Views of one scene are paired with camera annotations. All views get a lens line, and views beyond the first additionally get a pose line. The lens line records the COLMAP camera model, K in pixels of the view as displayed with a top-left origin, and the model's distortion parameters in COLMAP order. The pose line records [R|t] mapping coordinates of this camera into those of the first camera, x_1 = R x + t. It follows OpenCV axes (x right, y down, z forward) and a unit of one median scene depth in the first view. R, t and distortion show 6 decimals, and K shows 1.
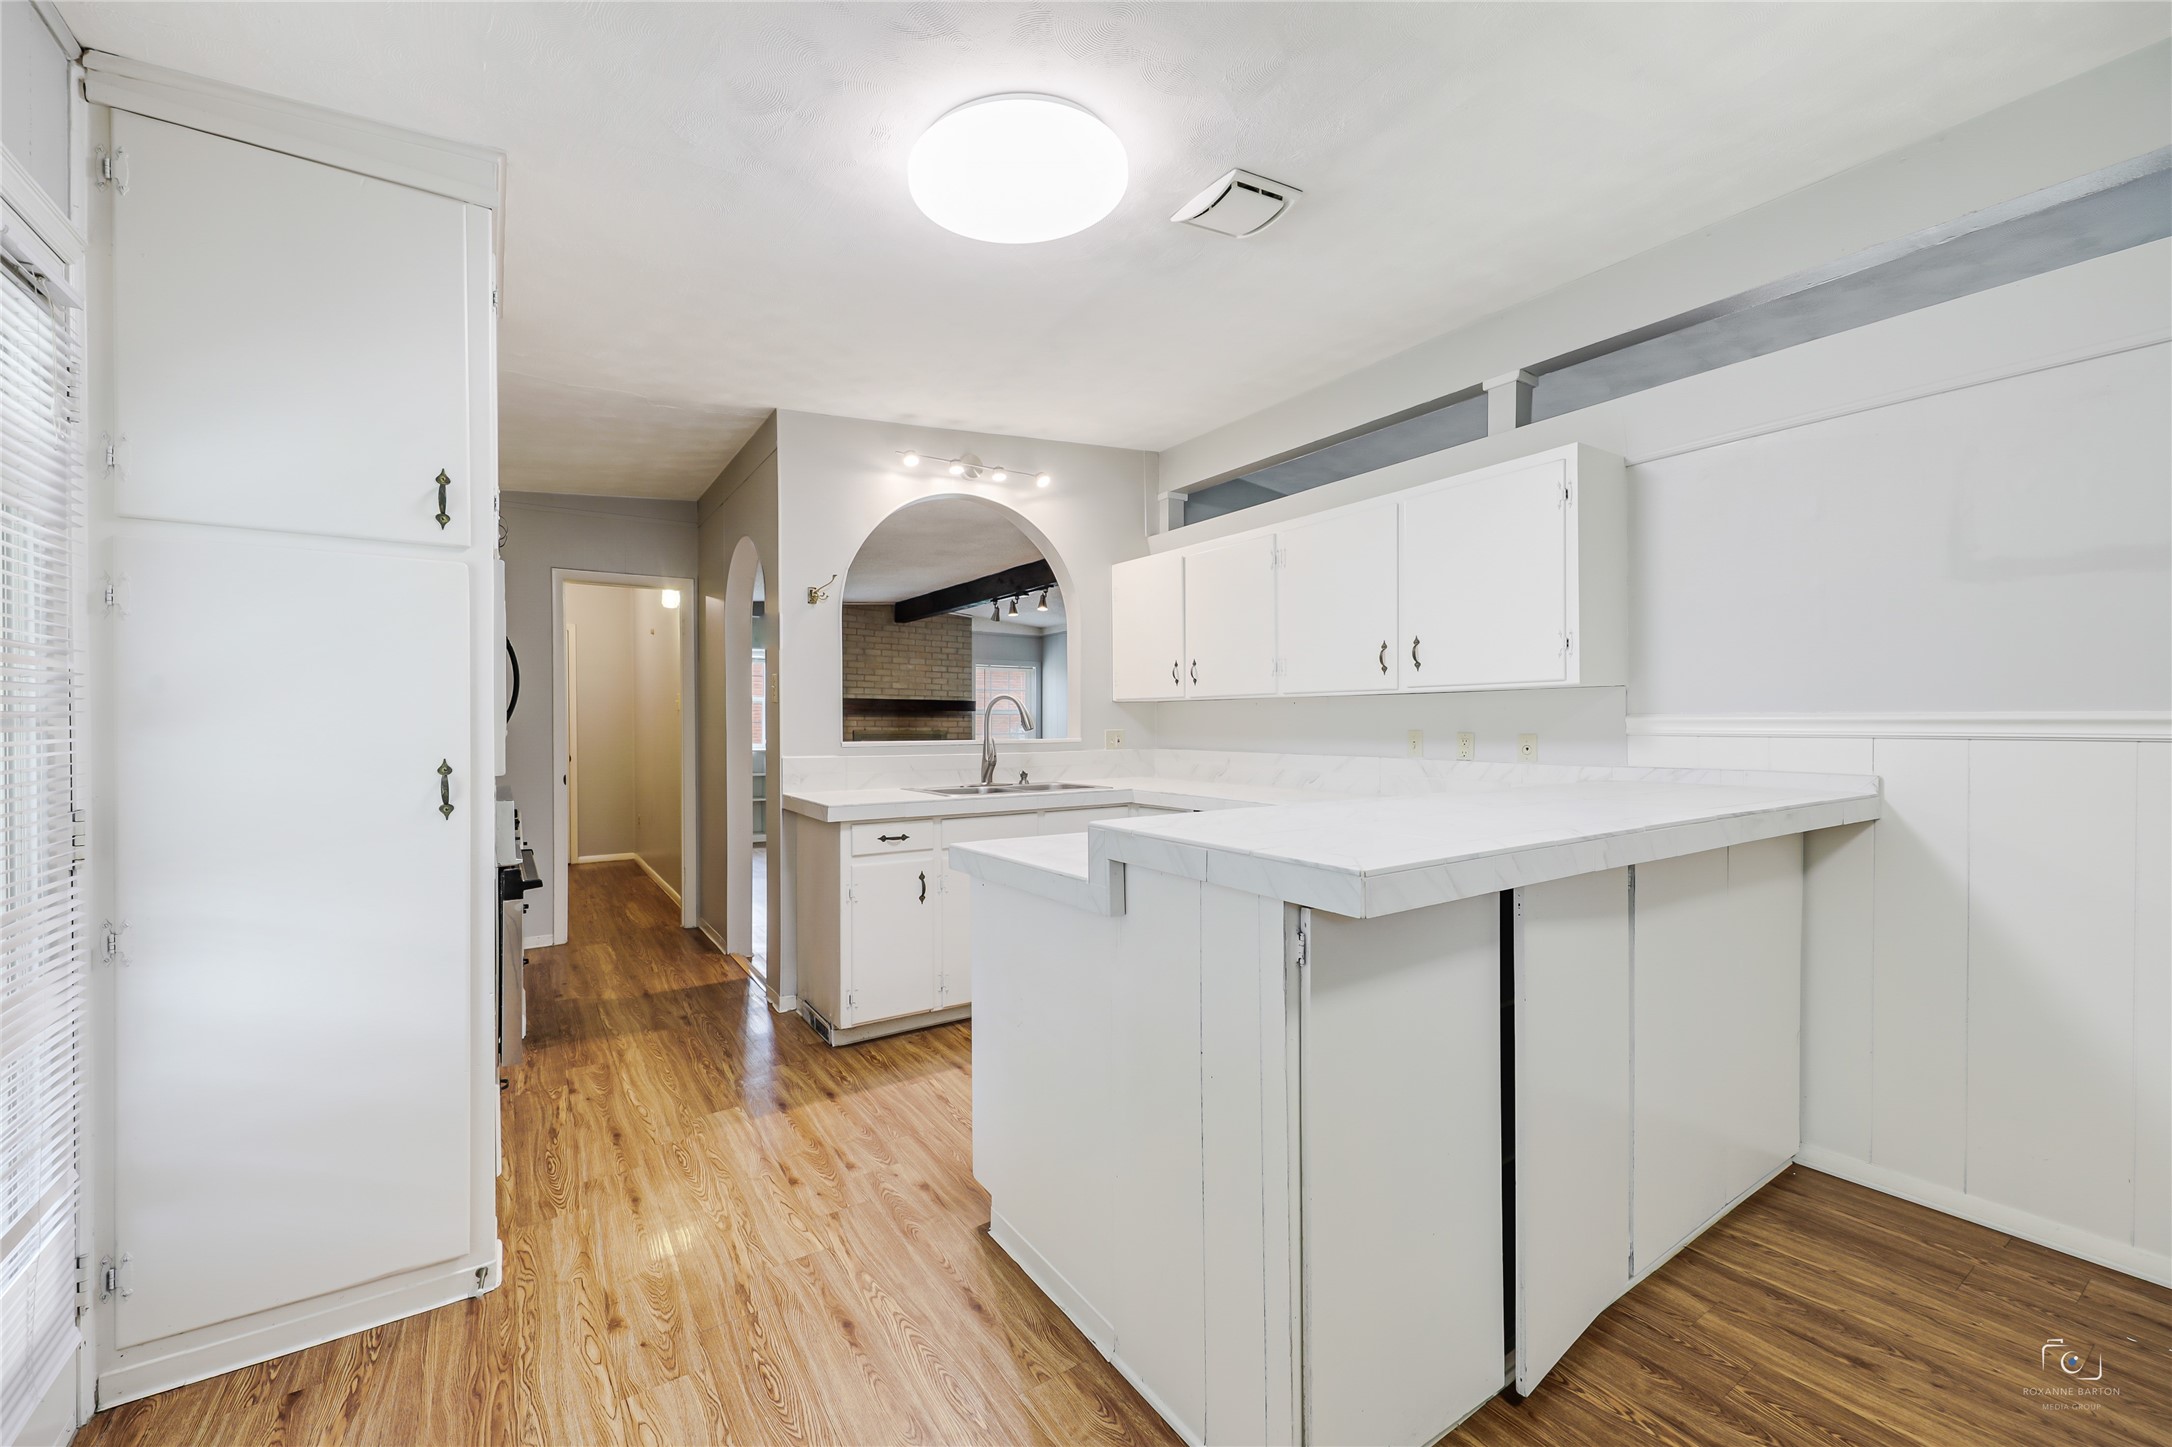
lens RADIAL K [[861.5, 0, 1094.8], [0, 861.5, 715.8], [0, 0, 1]] dist [0.016775, -0.002451]
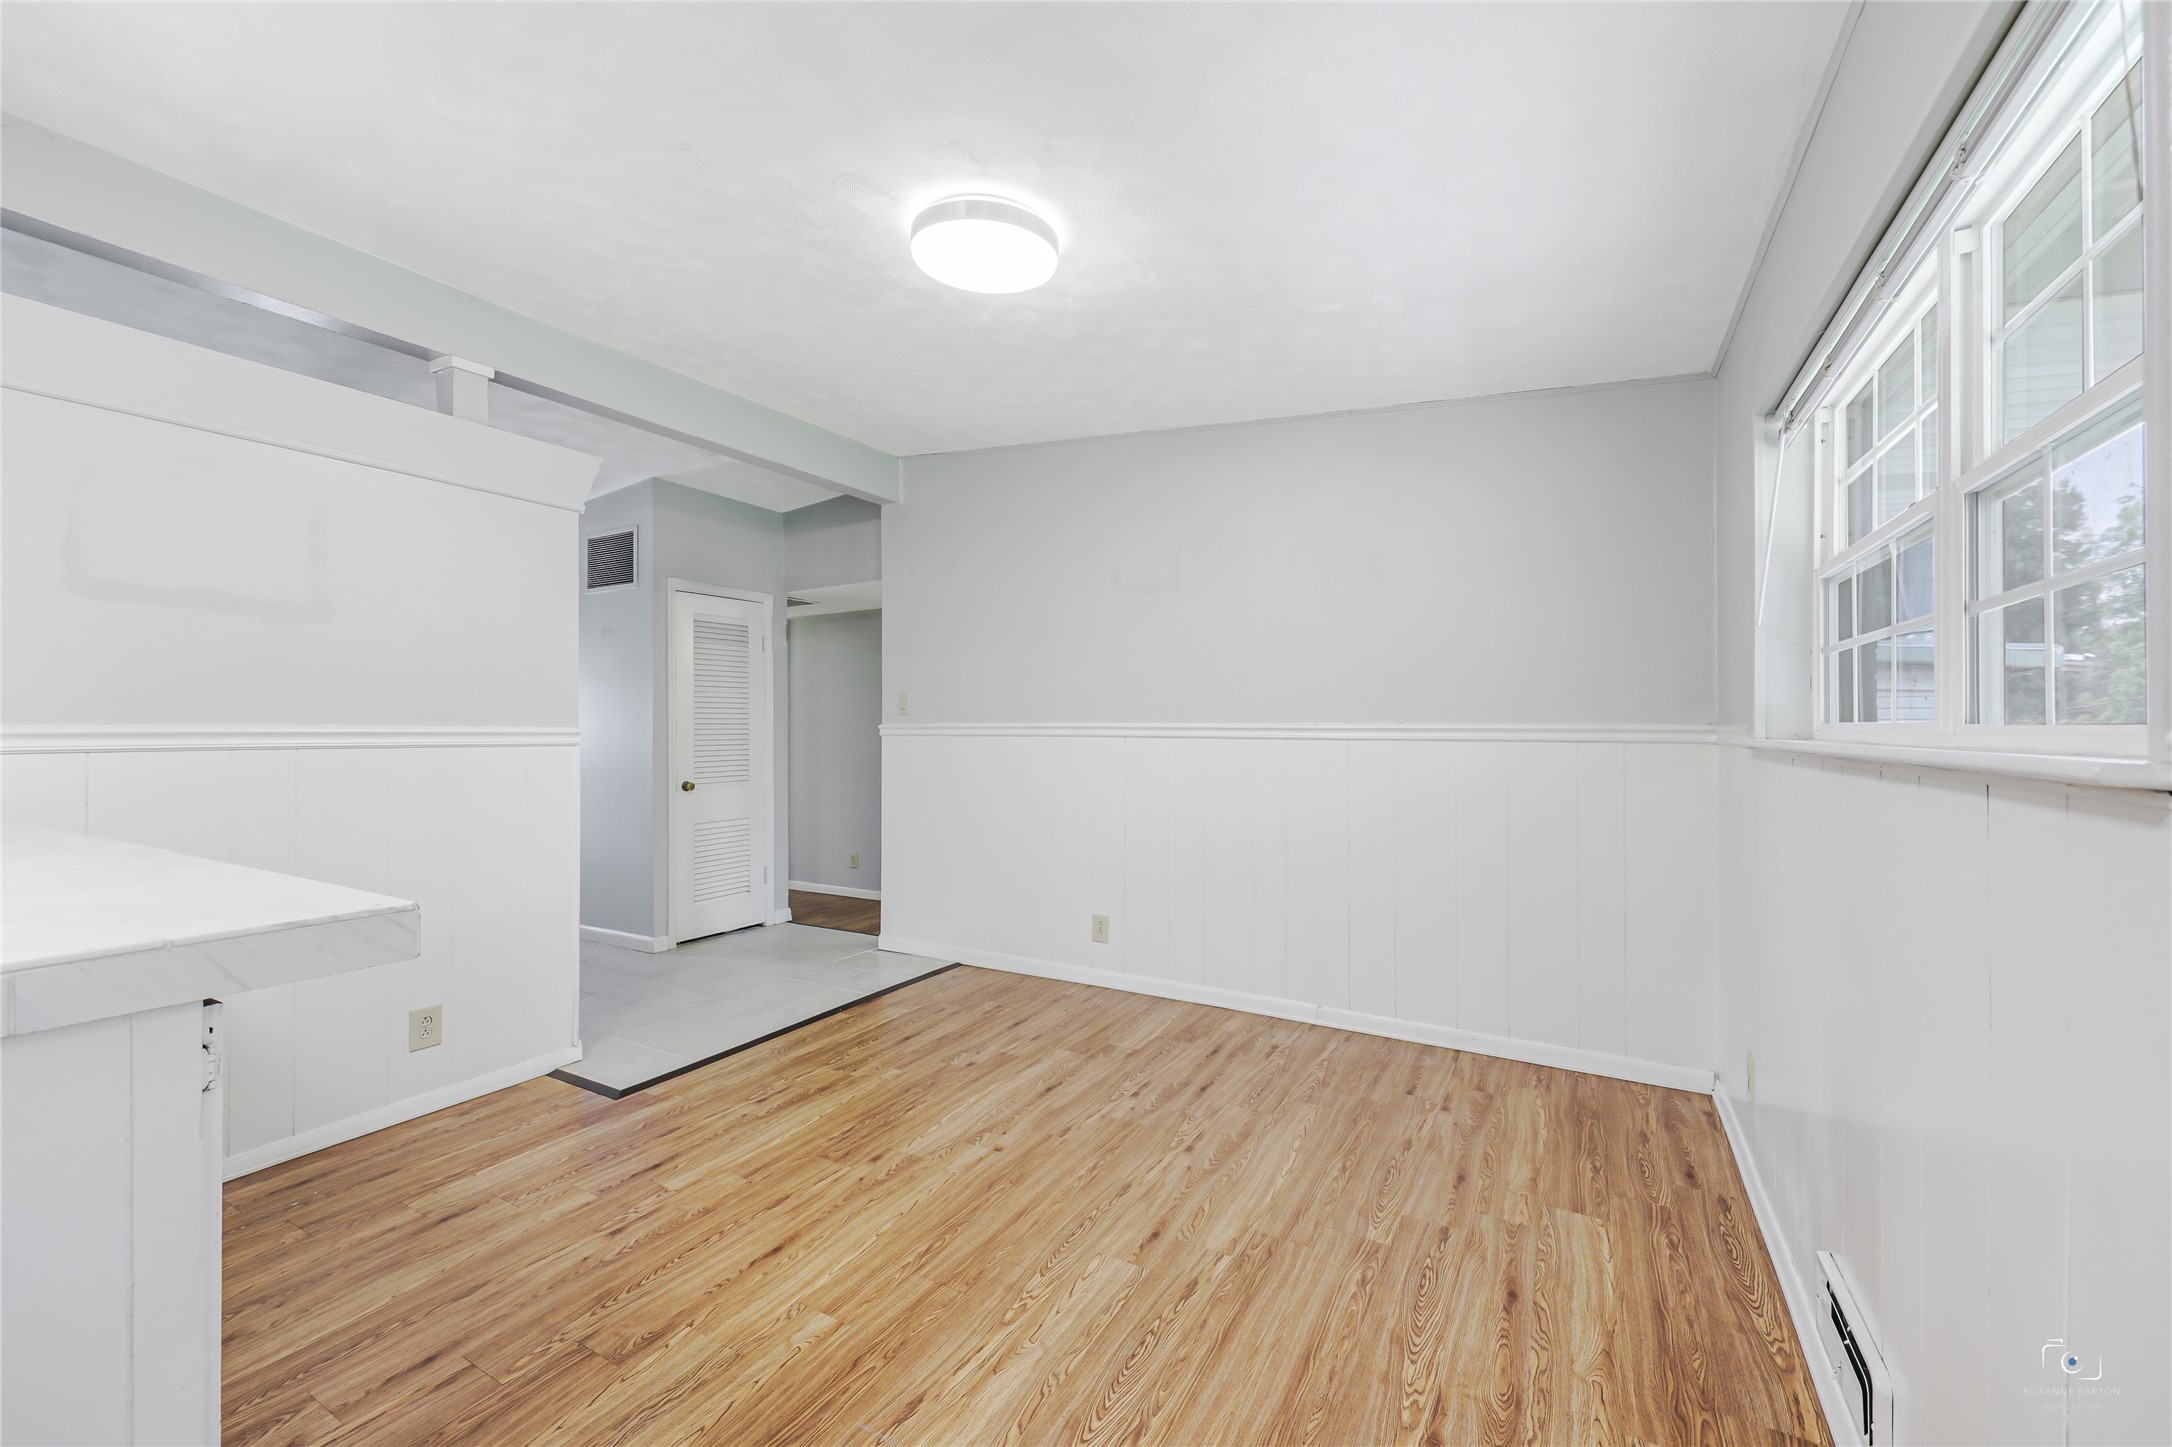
lens RADIAL K [[861.5, 0, 1075.1], [0, 861.5, 720.6], [0, 0, 1]] dist [0.016775, -0.002451]
pose [[-0.428701, 0.012683, 0.903357, -0.286876], [0.001442, 0.999910, -0.013355, 0.003083], [-0.903445, -0.004422, -0.428681, 0.287075]]
